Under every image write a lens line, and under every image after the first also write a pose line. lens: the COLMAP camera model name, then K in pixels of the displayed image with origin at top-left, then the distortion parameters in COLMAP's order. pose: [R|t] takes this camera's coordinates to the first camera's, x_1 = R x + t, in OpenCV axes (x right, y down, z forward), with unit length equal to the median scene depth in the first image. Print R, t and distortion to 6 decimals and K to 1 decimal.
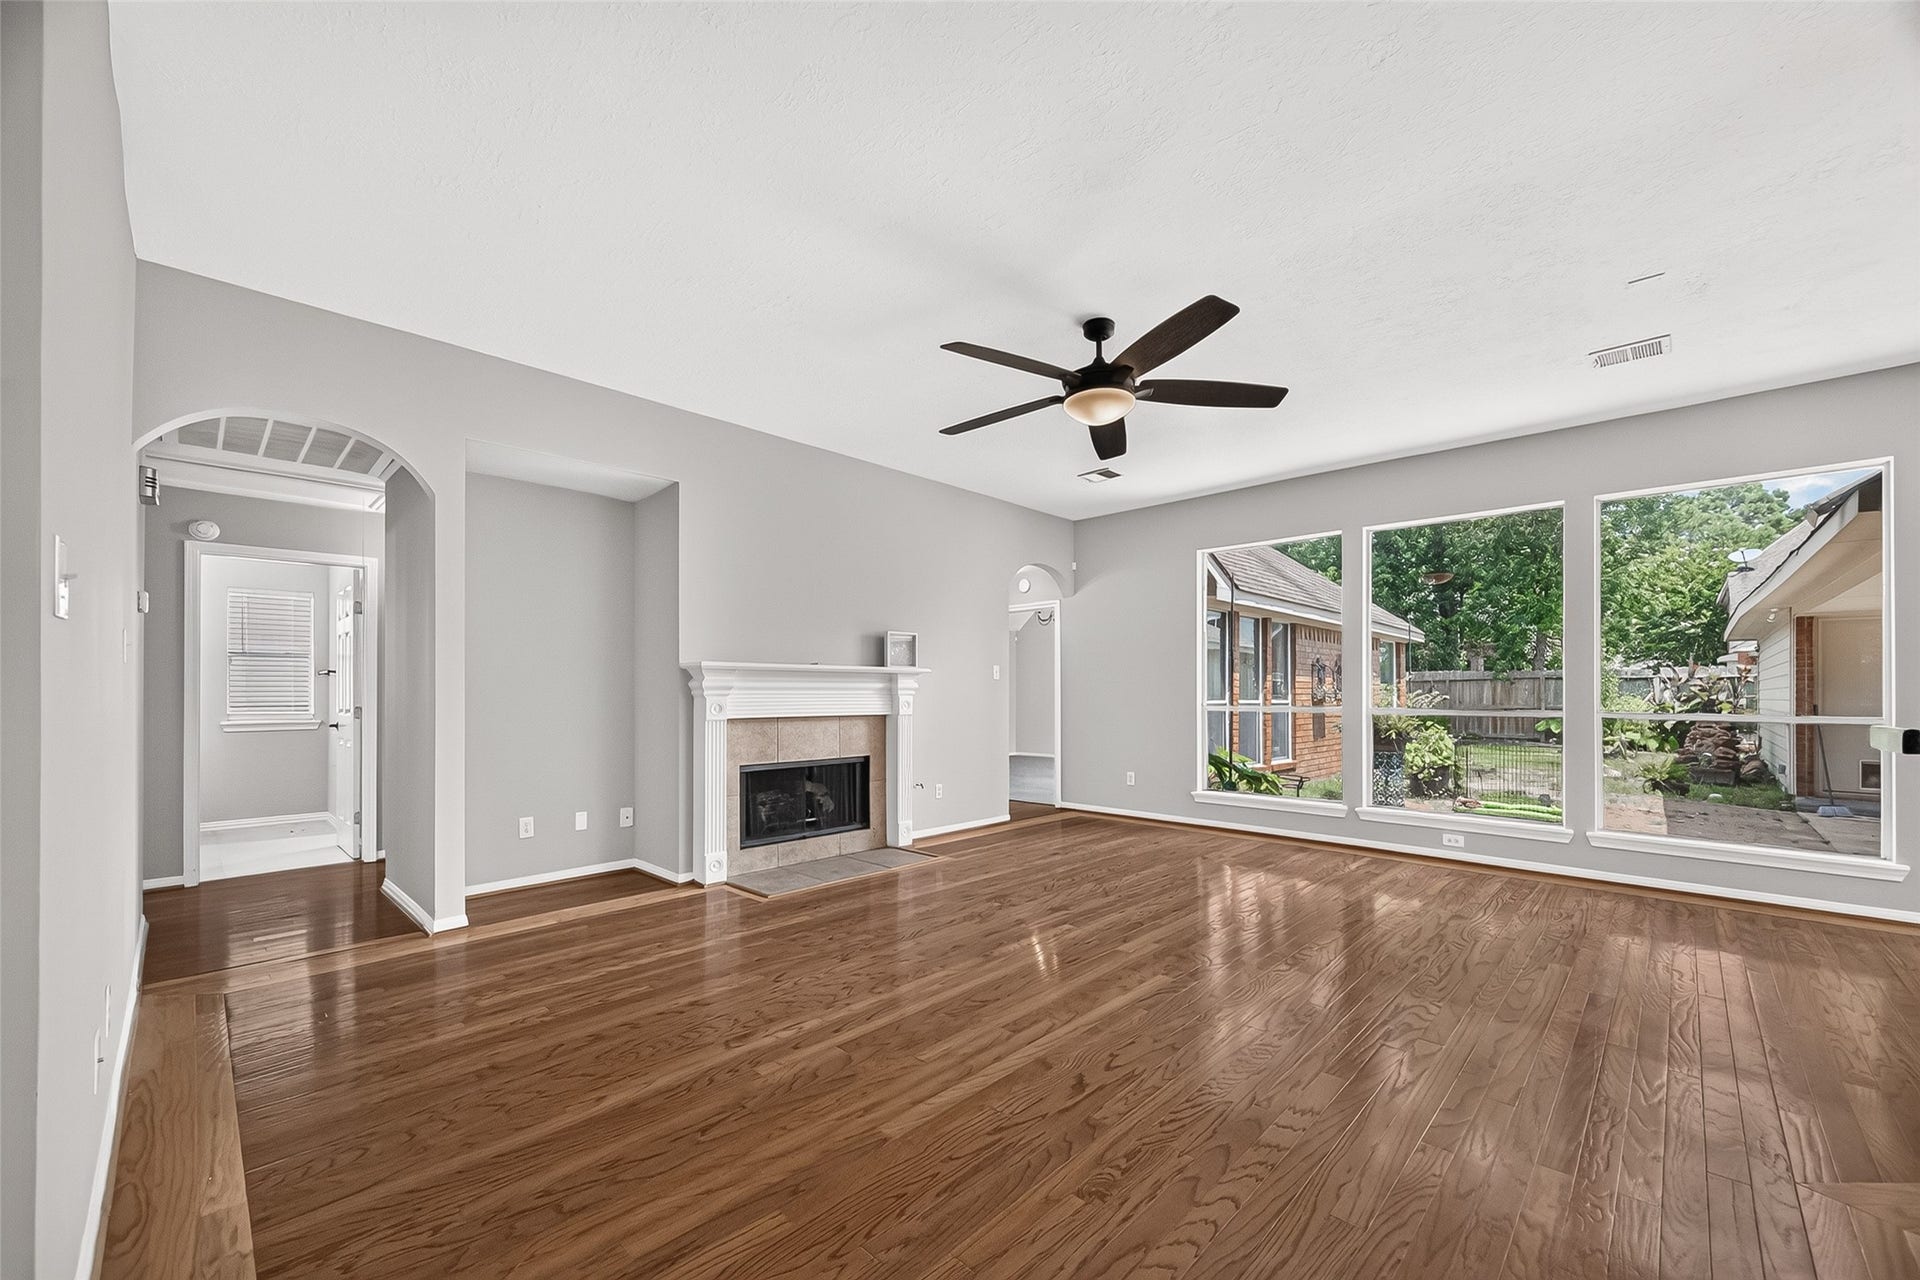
lens RADIAL K [[749.5, 0, 963.0], [0, 749.5, 683.4], [0, 0, 1]] dist [0.002533, -0.000813]
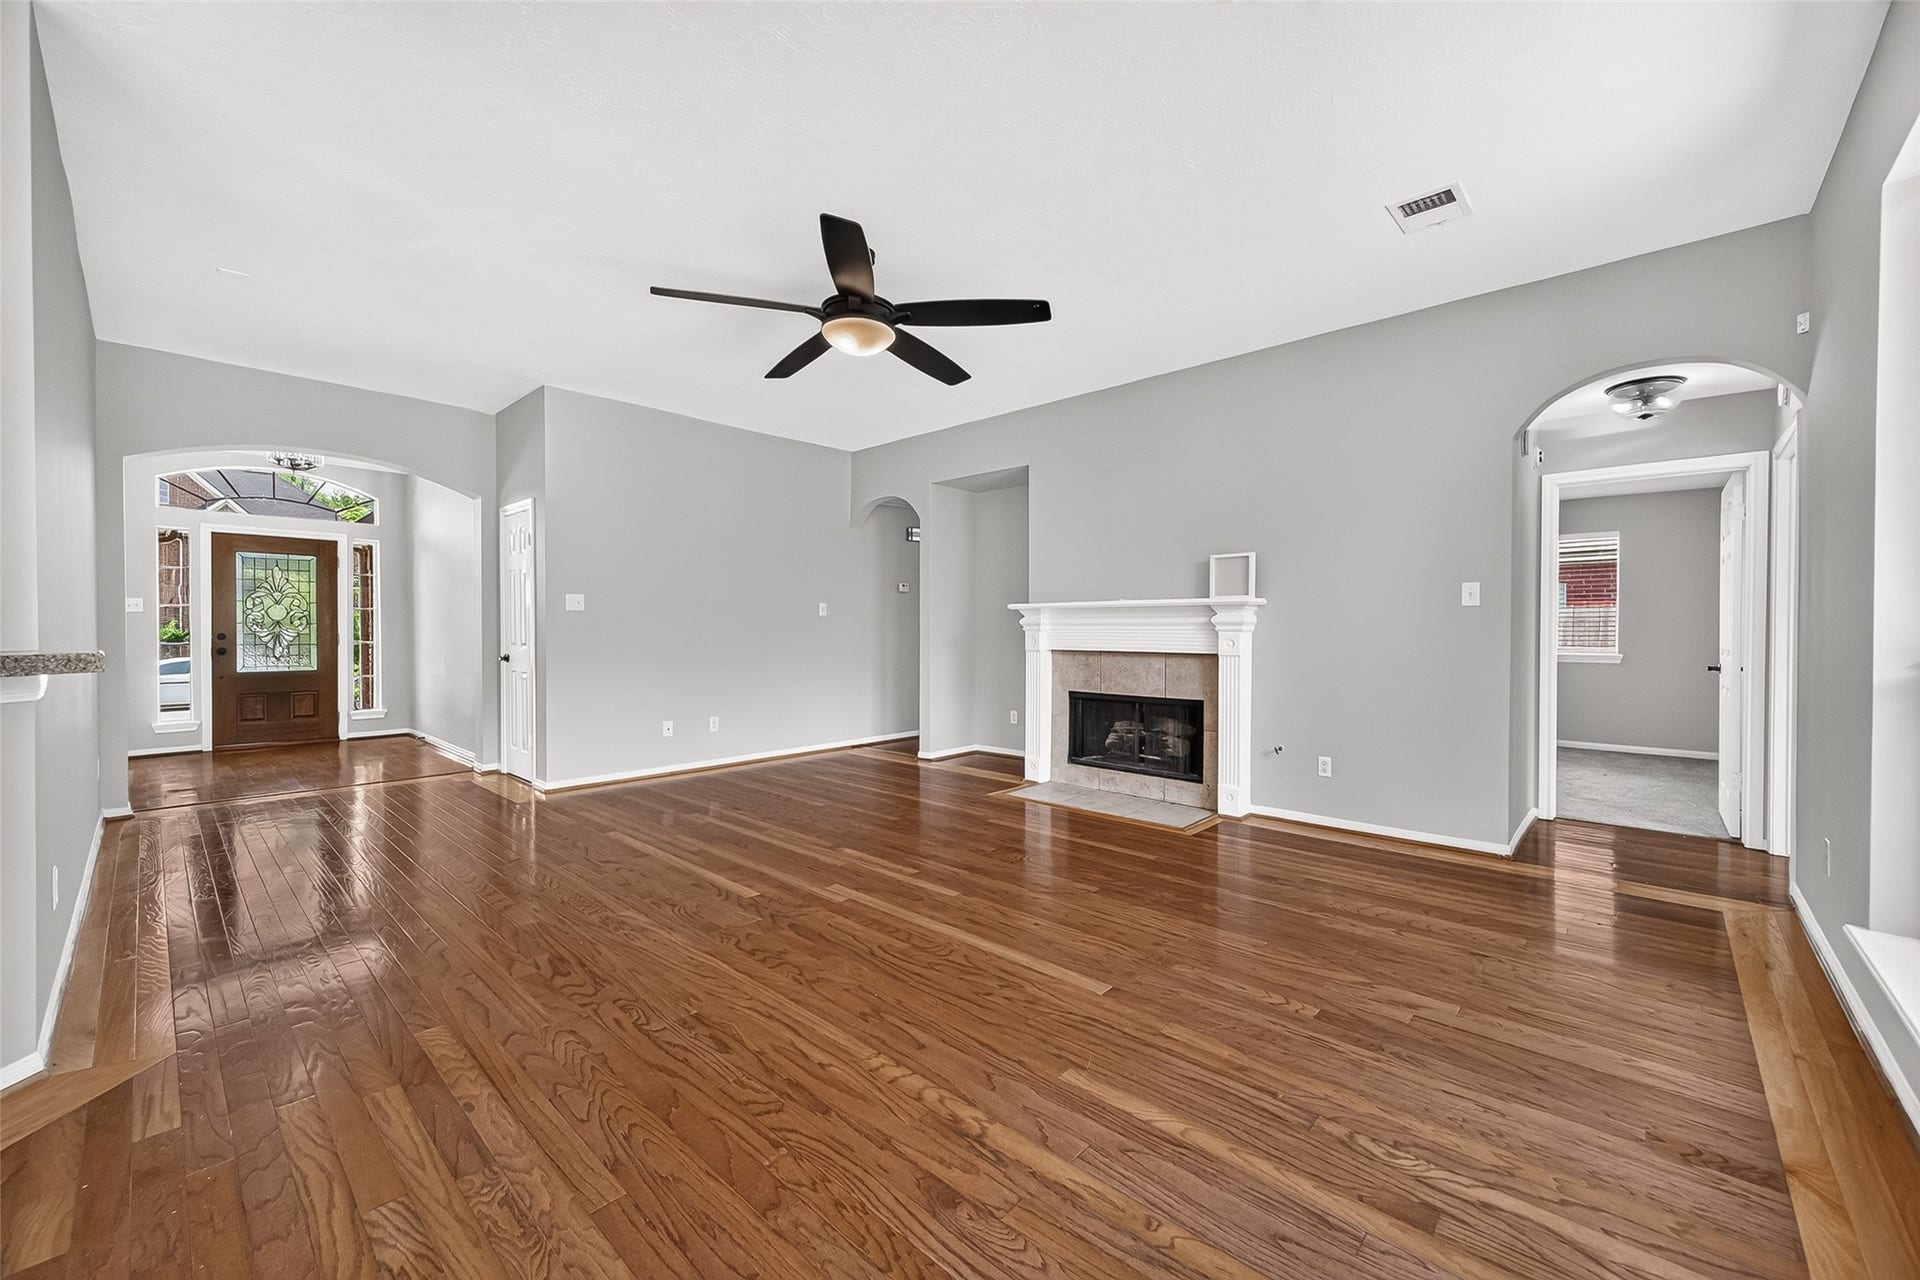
lens RADIAL K [[749.5, 0, 970.2], [0, 749.5, 635.7], [0, 0, 1]] dist [0.002533, -0.000813]
pose [[0.032278, 0.011865, -0.999409, 0.831818], [0.009827, 0.999877, 0.012188, 0.009282], [0.999431, -0.010215, 0.032157, 0.794120]]
